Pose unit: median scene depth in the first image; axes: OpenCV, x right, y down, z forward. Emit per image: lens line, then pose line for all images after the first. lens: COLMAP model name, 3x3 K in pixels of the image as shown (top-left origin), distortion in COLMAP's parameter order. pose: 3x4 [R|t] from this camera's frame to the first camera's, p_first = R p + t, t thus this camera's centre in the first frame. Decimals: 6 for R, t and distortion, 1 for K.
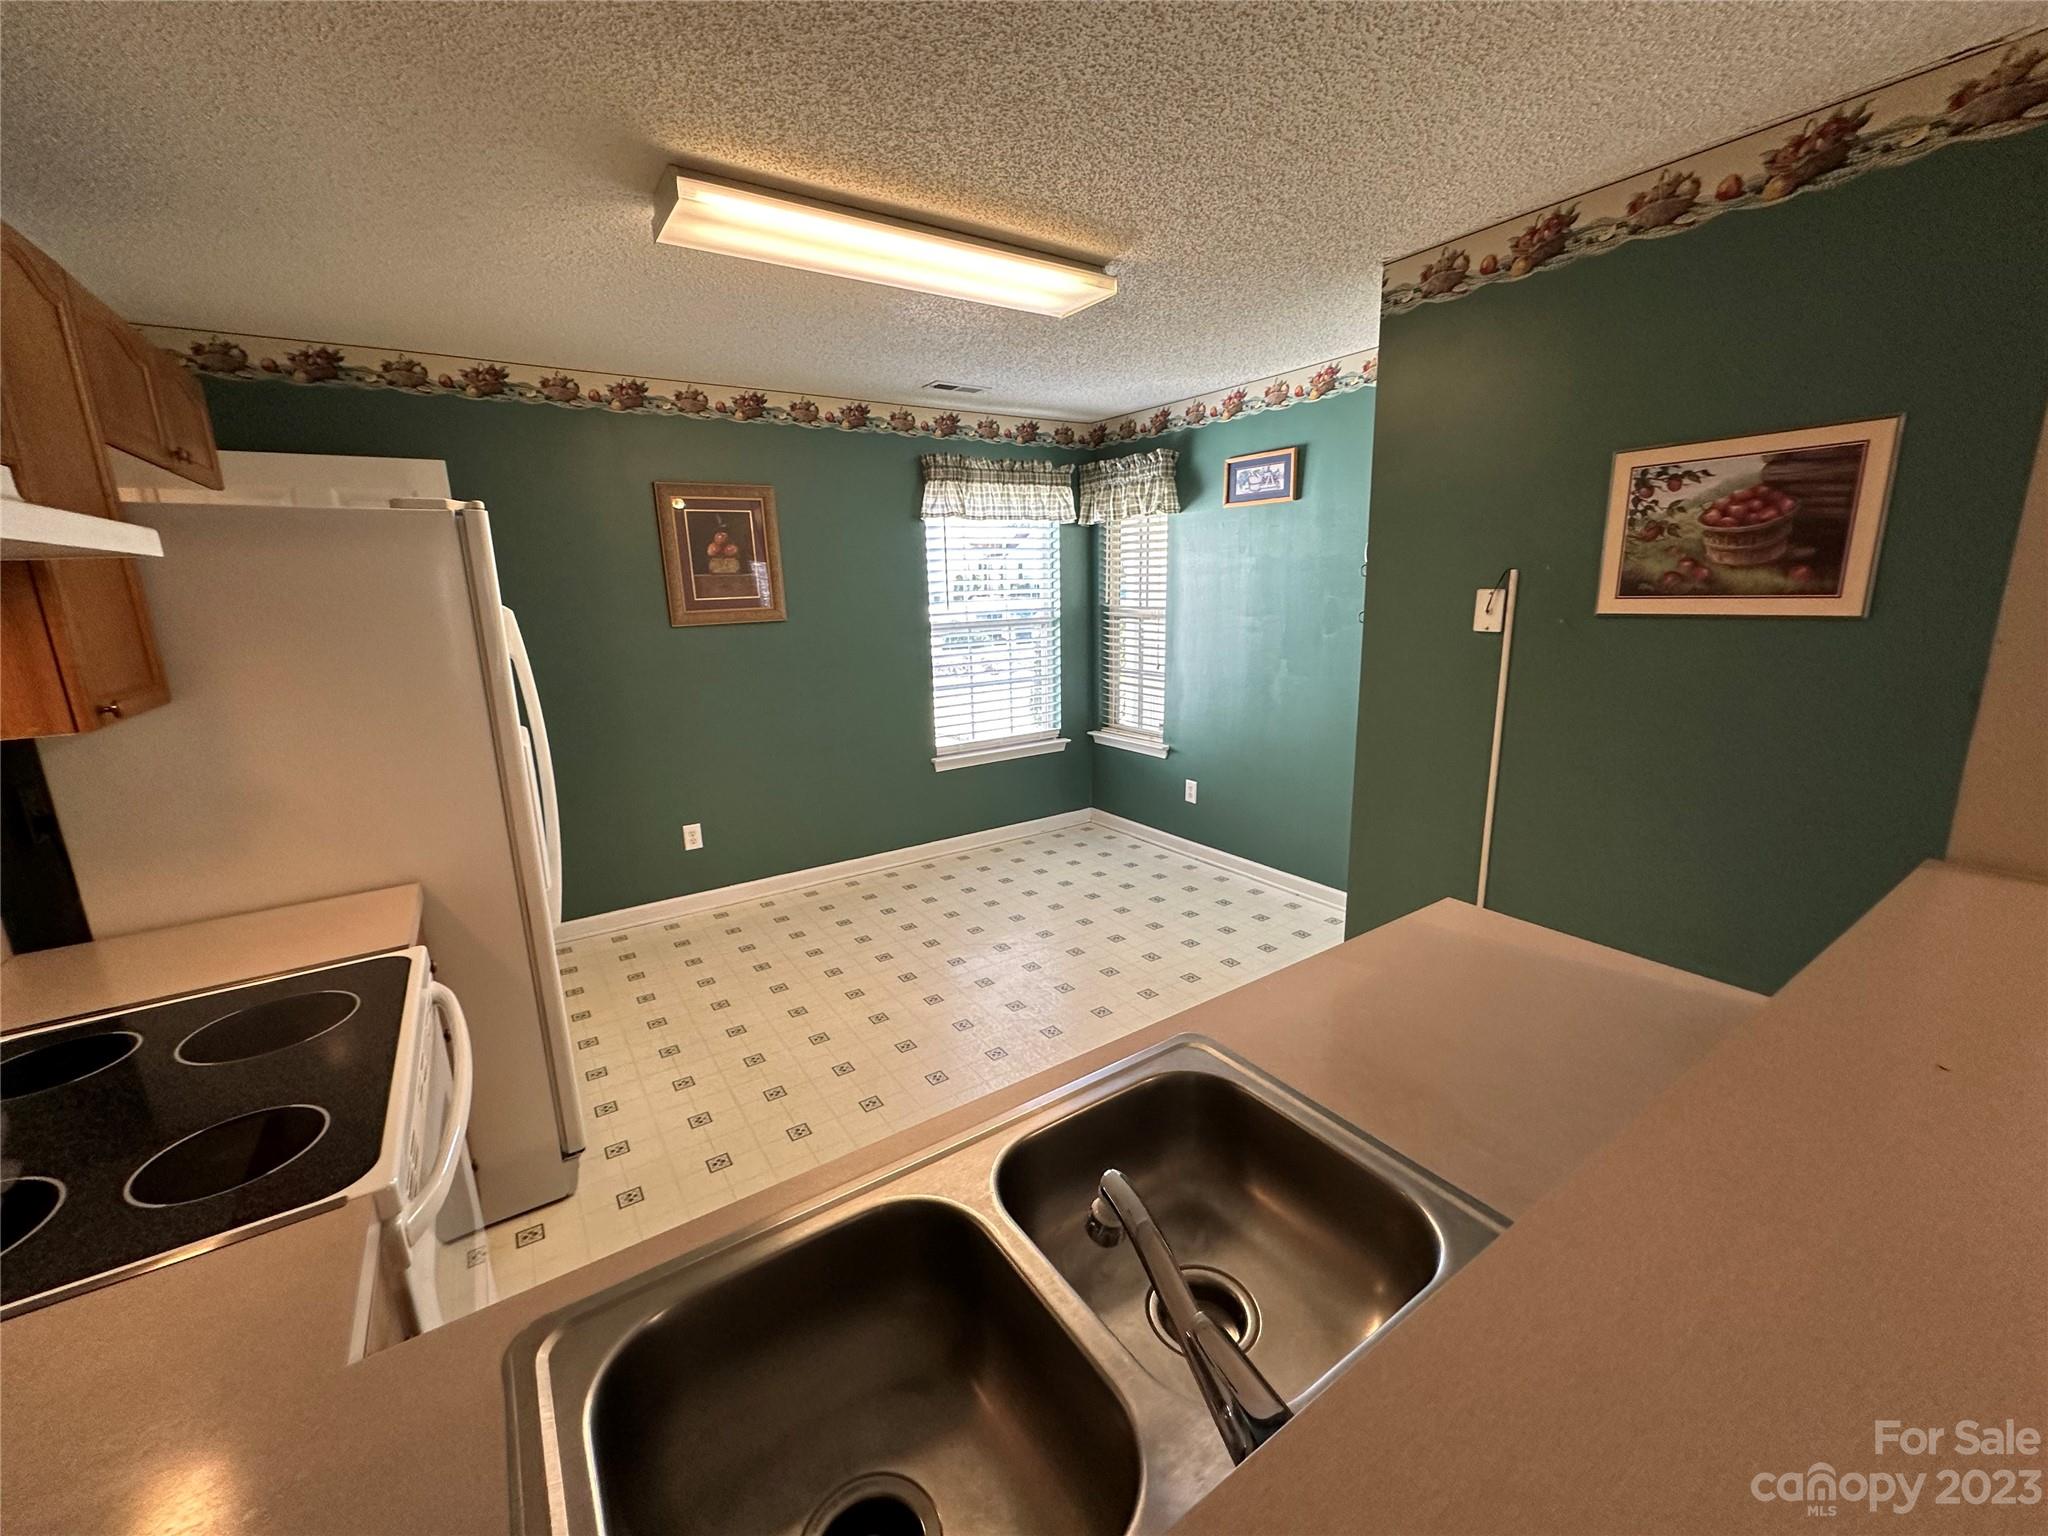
lens RADIAL K [[816.3, 0, 1025.5], [0, 816.3, 769.8], [0, 0, 1]] dist [0.000265, 0.000006]
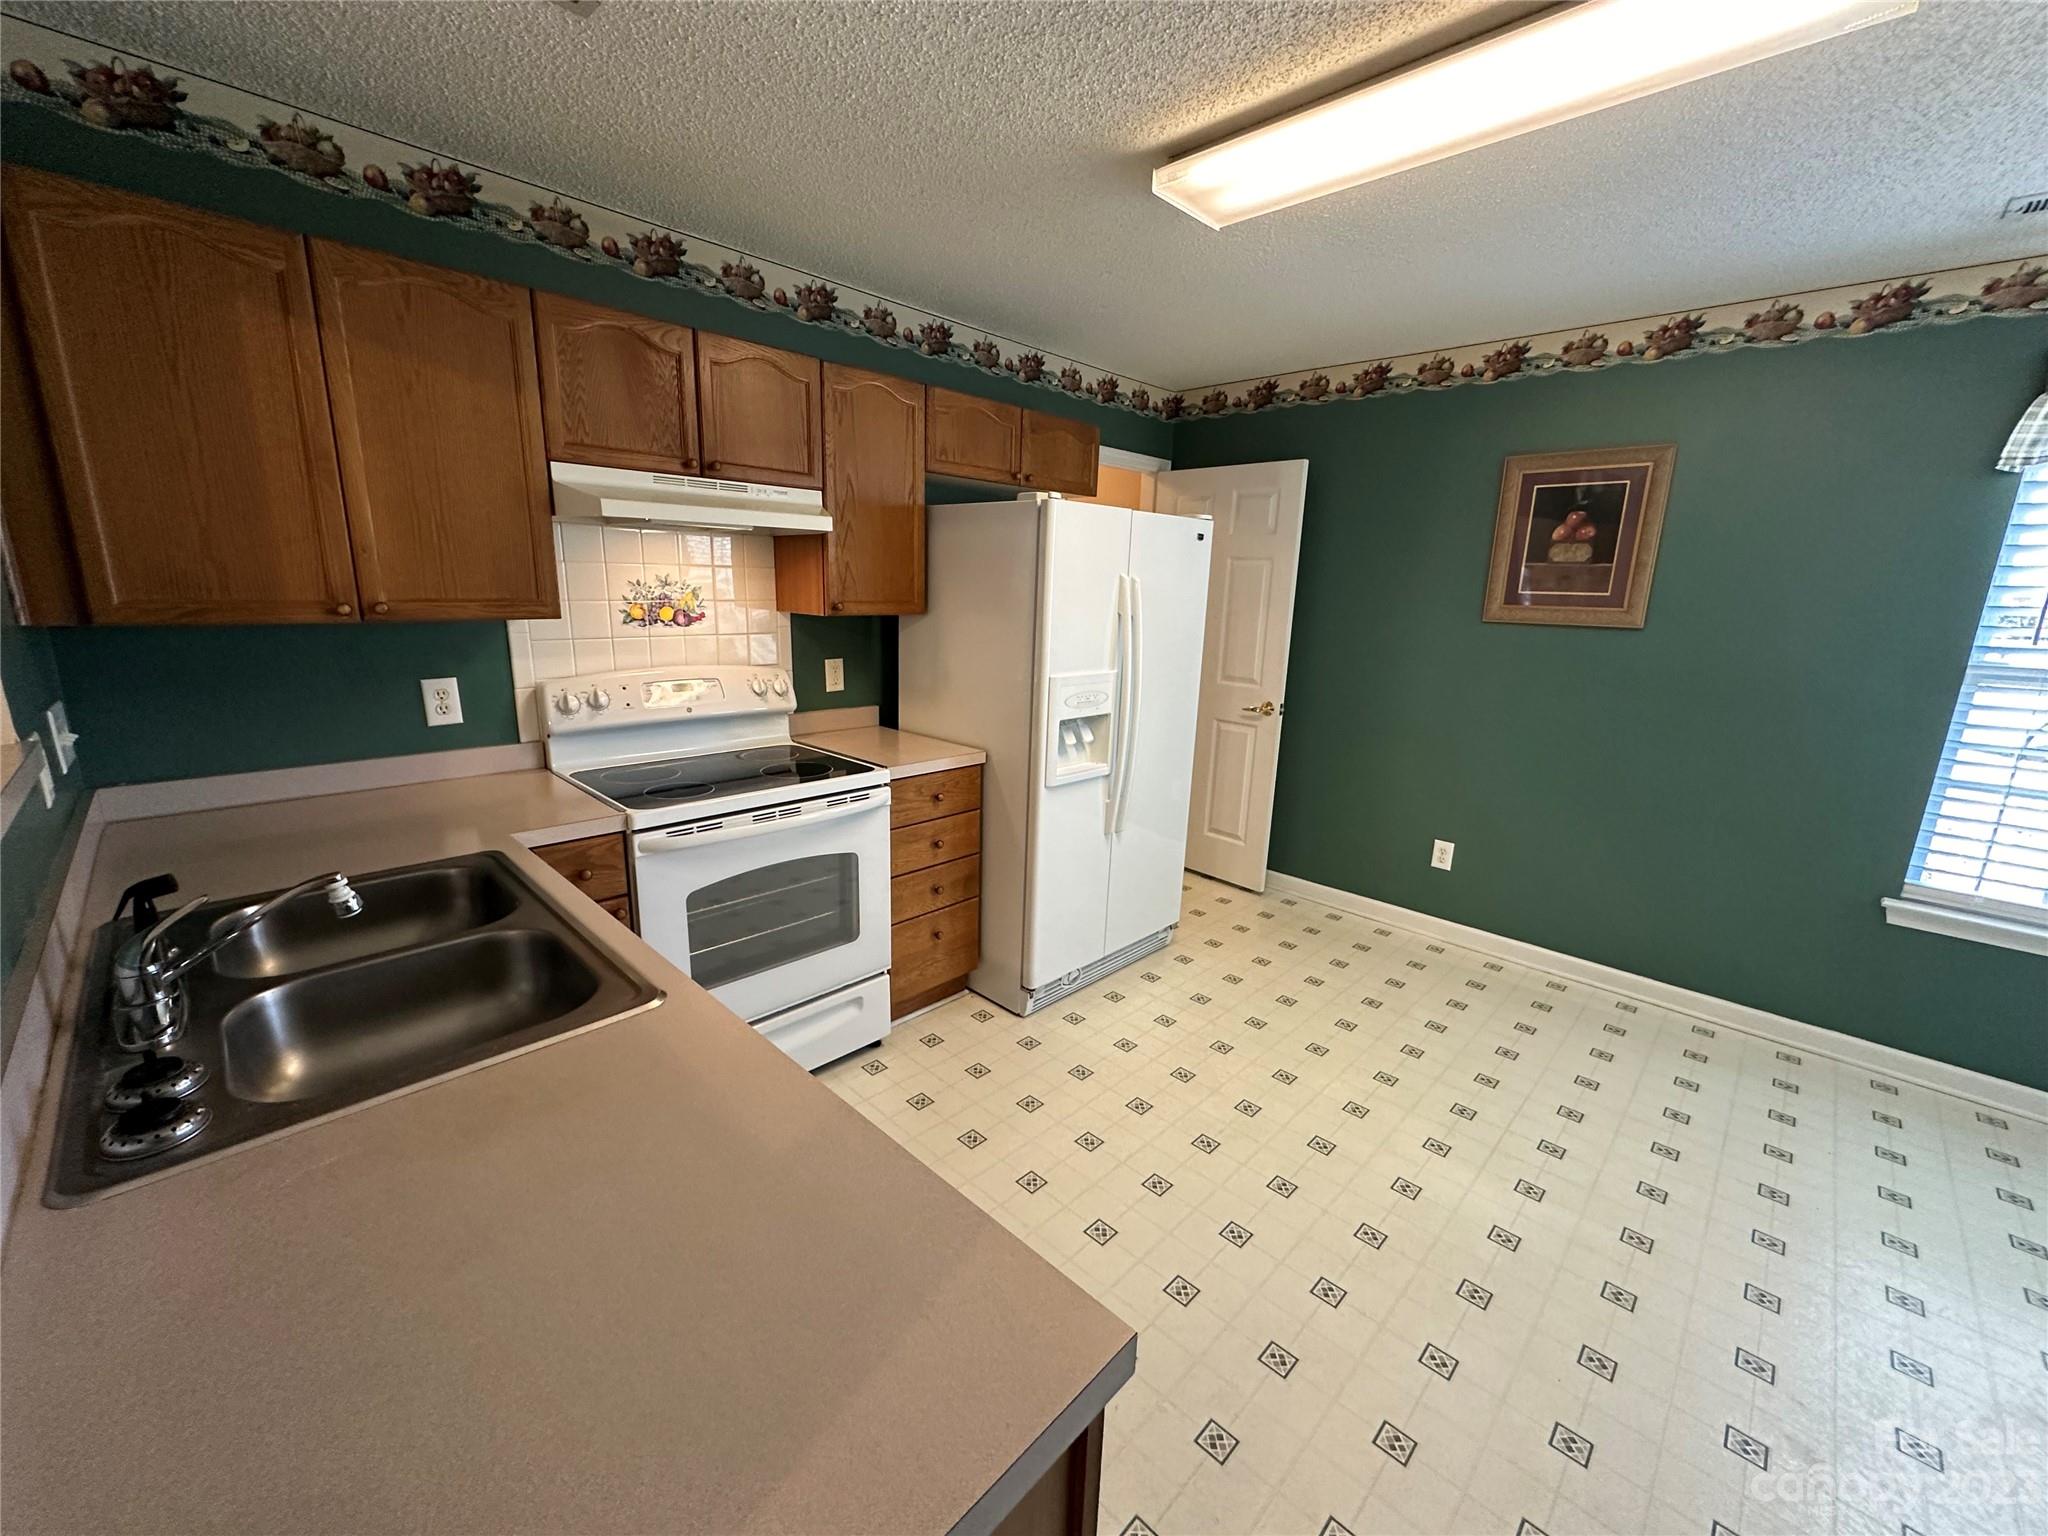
lens RADIAL K [[816.3, 0, 1025.5], [0, 816.3, 769.8], [0, 0, 1]] dist [0.000265, 0.000006]
pose [[0.204176, 0.251676, -0.946029, 0.347937], [-0.255311, 0.946632, 0.196734, -0.070814], [0.945055, 0.201363, 0.257535, 0.338132]]
